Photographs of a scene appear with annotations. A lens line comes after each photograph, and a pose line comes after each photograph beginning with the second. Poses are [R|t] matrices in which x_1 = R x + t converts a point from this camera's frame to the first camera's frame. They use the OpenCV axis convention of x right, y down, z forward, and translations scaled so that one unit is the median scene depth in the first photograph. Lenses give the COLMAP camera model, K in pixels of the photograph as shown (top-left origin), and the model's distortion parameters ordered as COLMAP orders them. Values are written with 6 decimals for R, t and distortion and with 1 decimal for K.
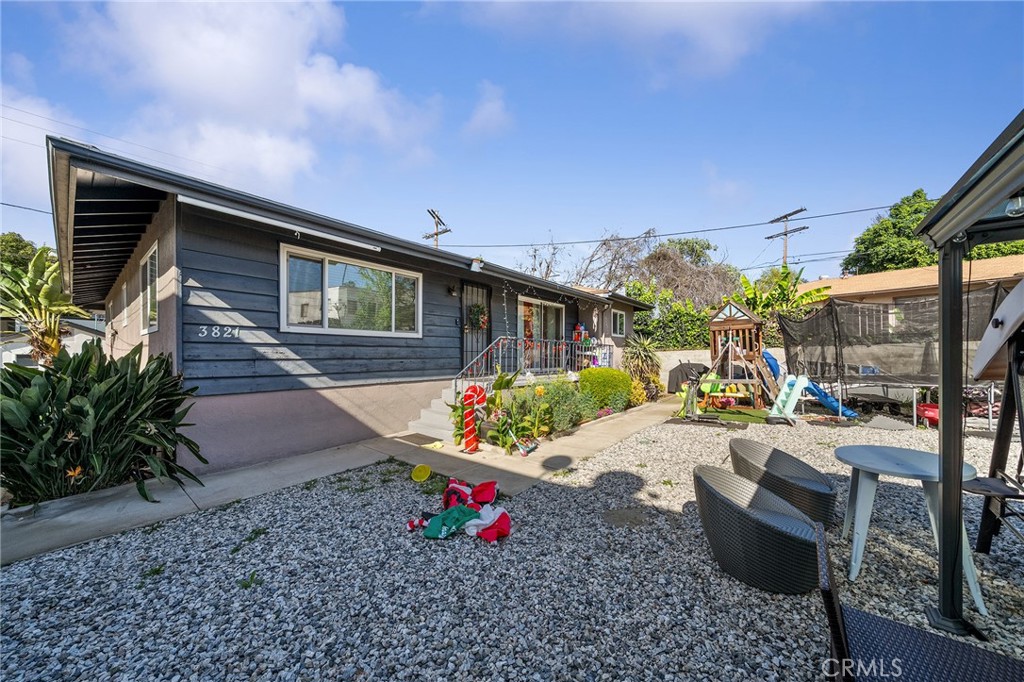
lens RADIAL K [[351.3, 0, 509.8], [0, 351.3, 350.9], [0, 0, 1]] dist [-0.000419, -0.000187]
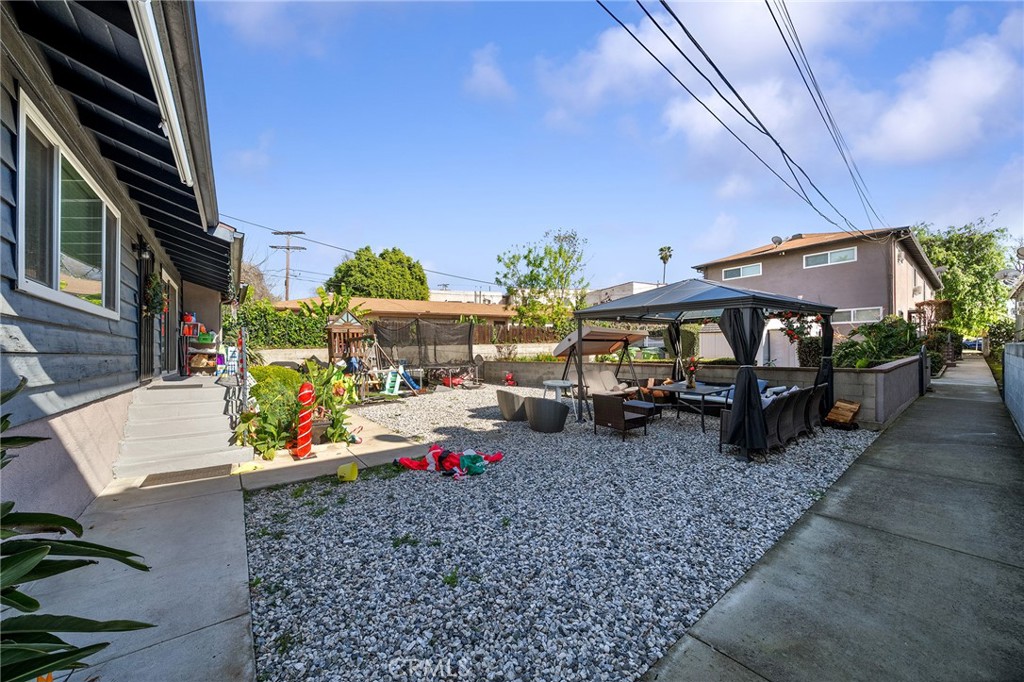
lens RADIAL K [[351.3, 0, 505.2], [0, 351.3, 350.8], [0, 0, 1]] dist [-0.000419, -0.000187]
pose [[0.245186, 0.006429, 0.969455, -0.803536], [0.000186, 0.999978, -0.006679, 0.024029], [-0.969476, 0.001817, 0.245179, 0.283121]]
